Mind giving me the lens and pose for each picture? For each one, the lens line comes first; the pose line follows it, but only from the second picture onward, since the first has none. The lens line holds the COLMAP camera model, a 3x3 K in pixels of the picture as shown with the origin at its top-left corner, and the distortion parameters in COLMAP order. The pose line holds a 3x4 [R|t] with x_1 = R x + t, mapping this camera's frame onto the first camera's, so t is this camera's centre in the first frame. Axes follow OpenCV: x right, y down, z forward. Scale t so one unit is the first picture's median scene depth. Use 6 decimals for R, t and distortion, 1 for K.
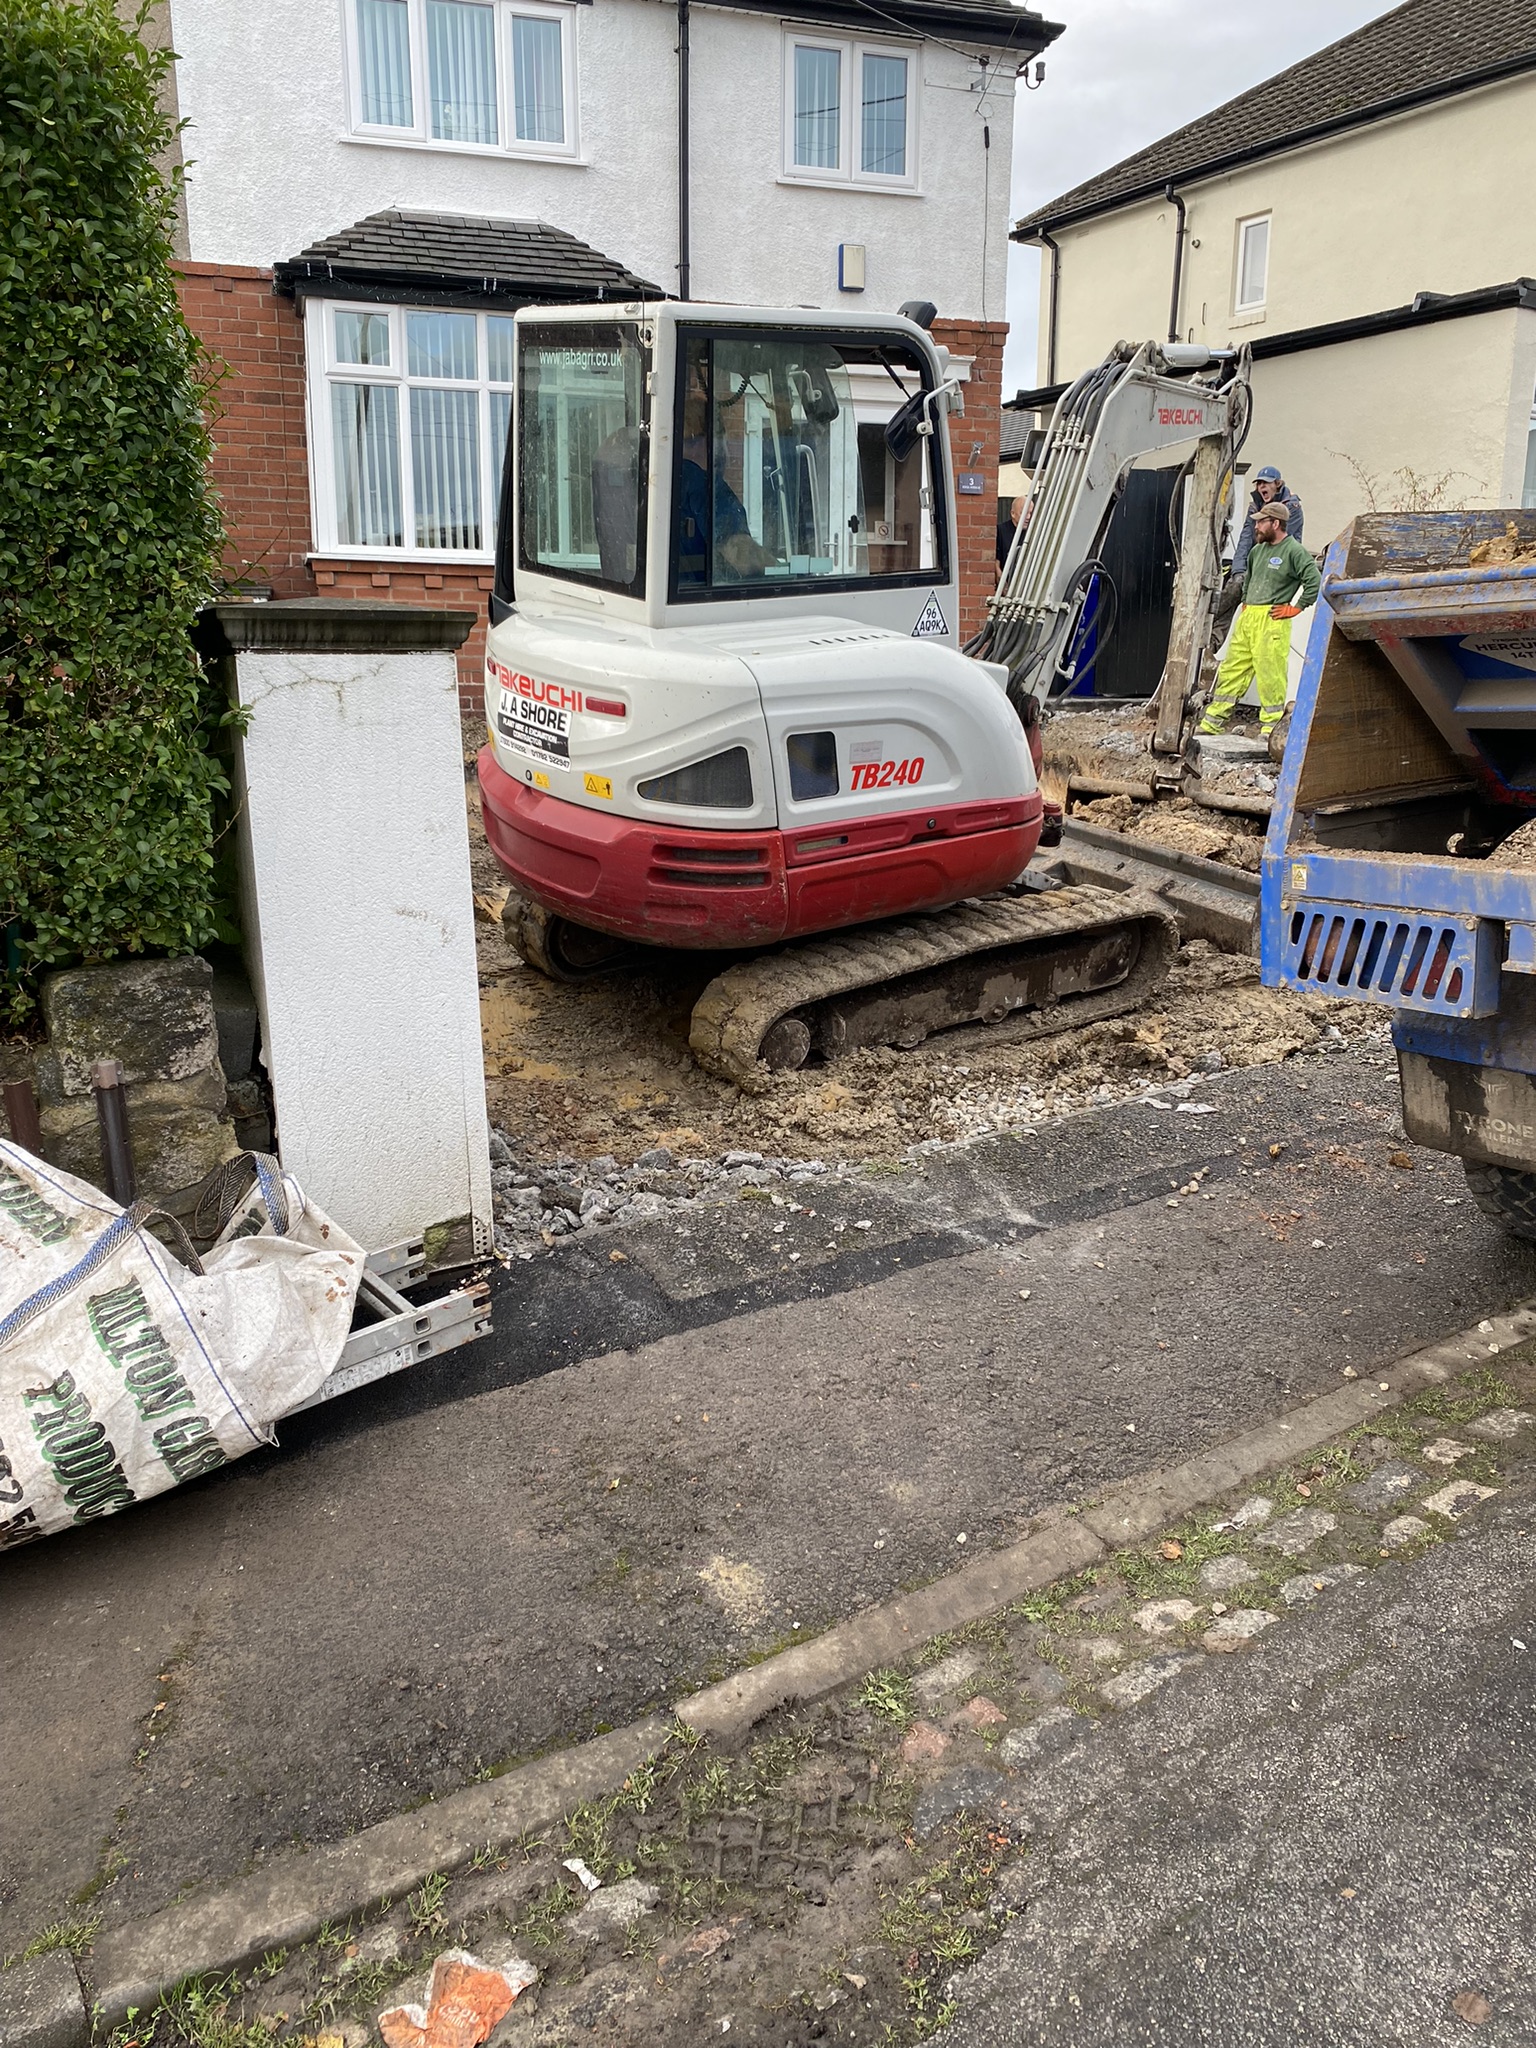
lens RADIAL K [[1519.0, 0, 768.0], [0, 1519.0, 1024.0], [0, 0, 1]] dist [0.026661, -0.023435]
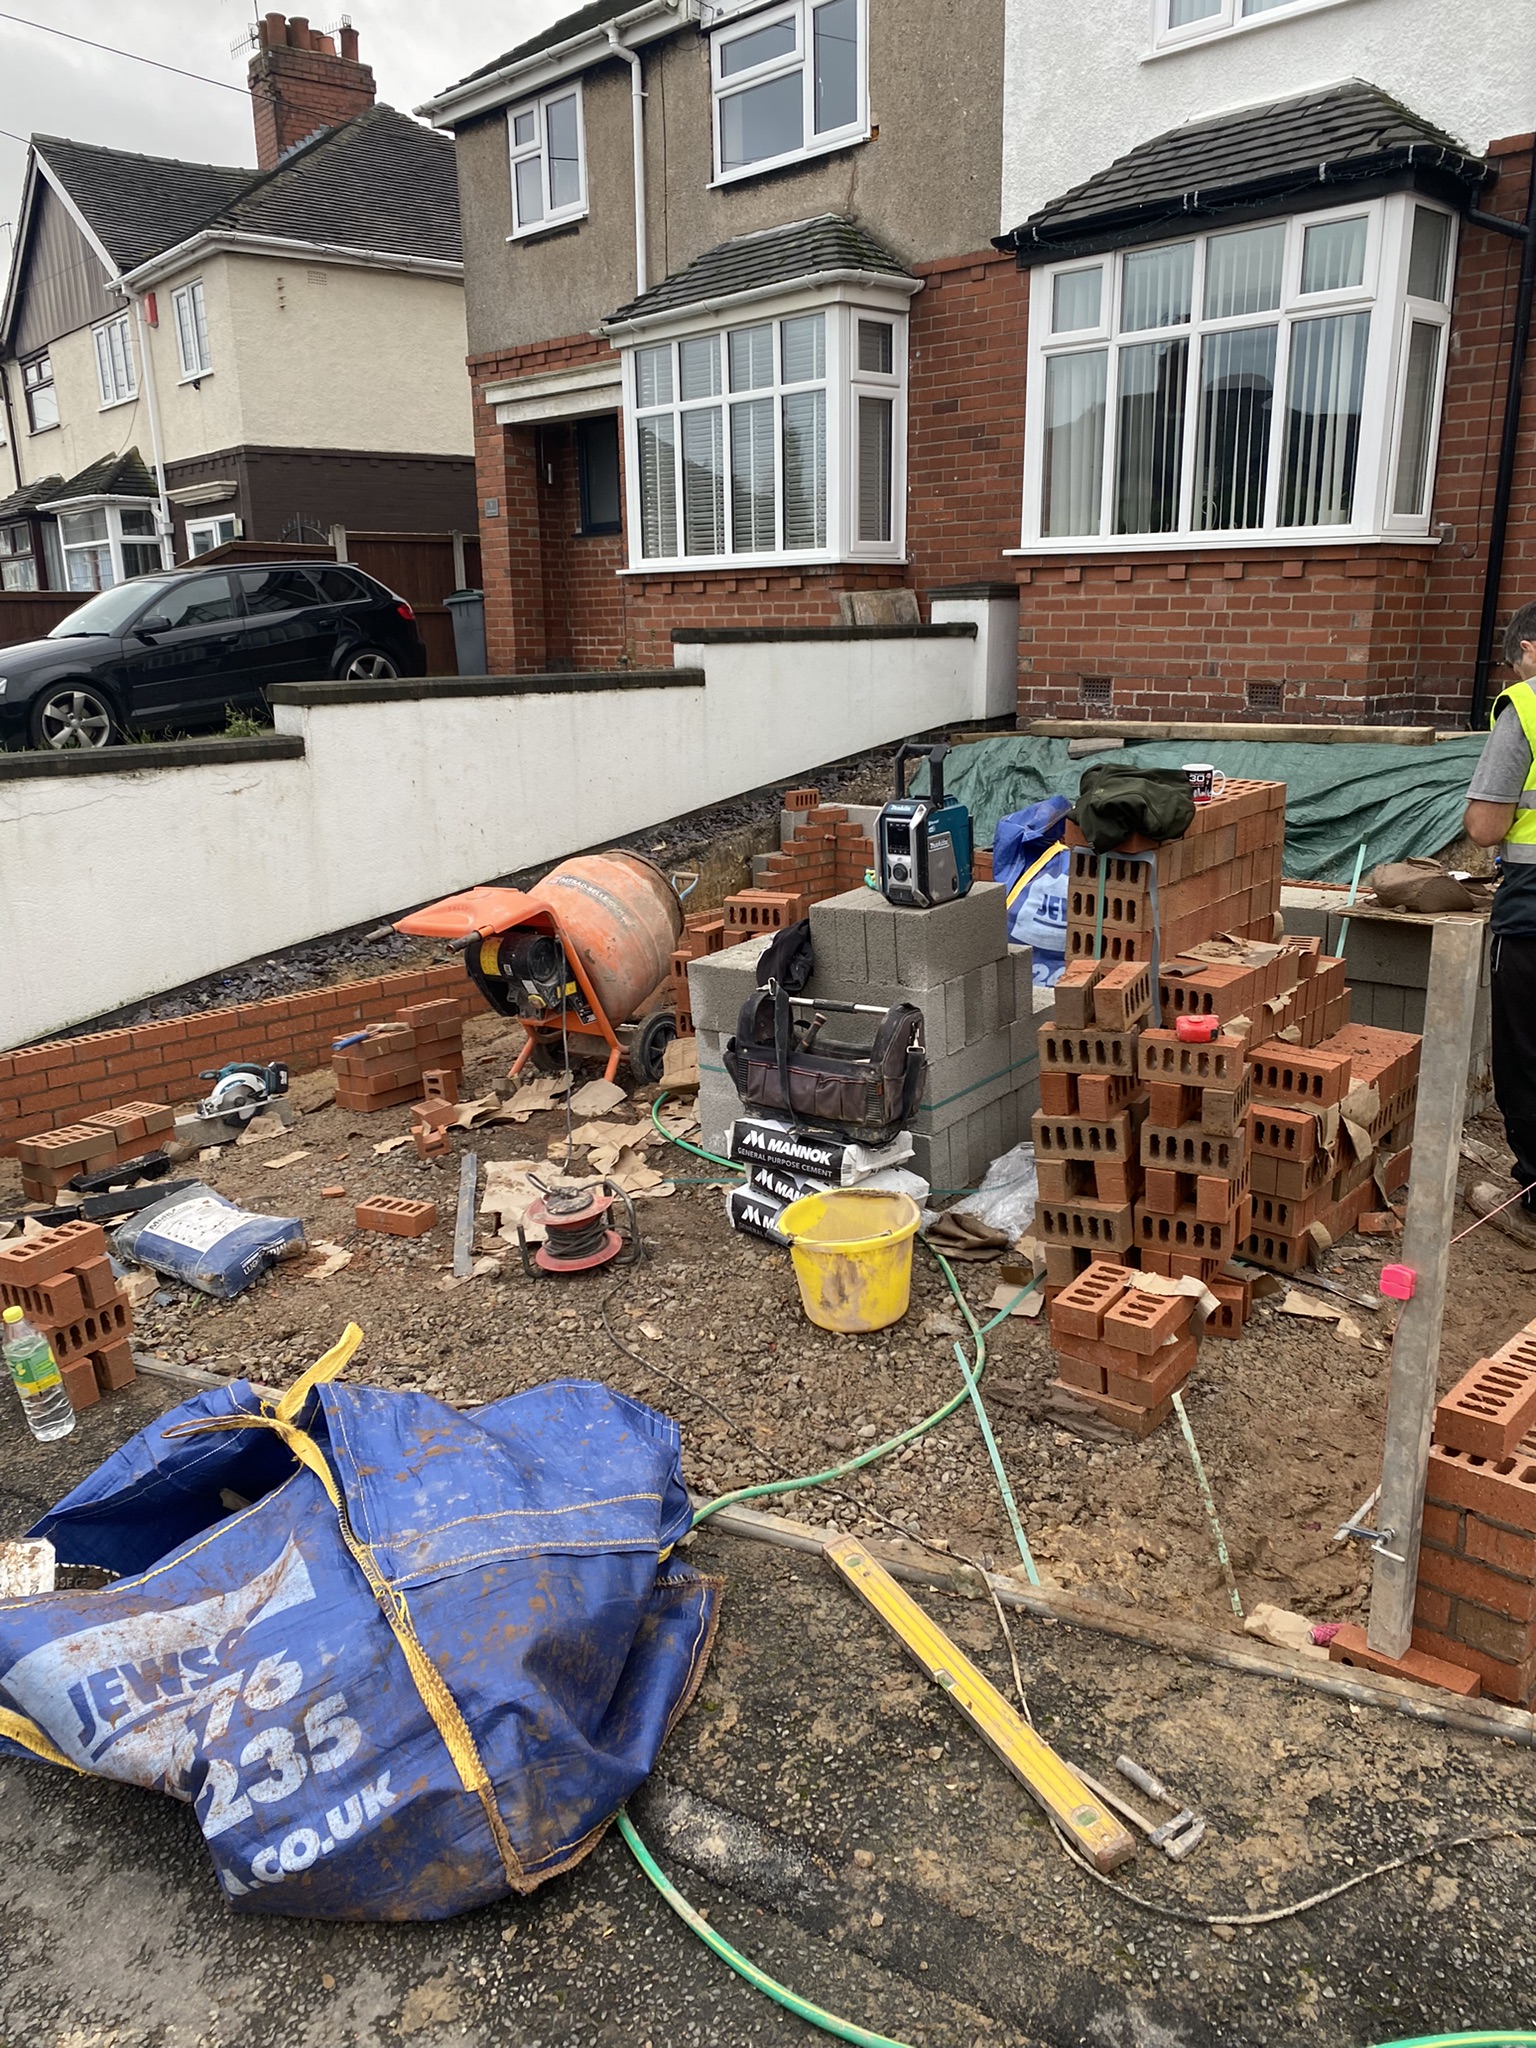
lens RADIAL K [[1568.5, 0, 732.6], [0, 1568.5, 1059.3], [0, 0, 1]] dist [0.018486, -0.008763]
pose [[0.455789, 0.230533, -0.859716, 0.506972], [-0.182312, 0.969579, 0.163337, -0.130067], [0.871217, 0.082289, 0.483952, 0.403473]]
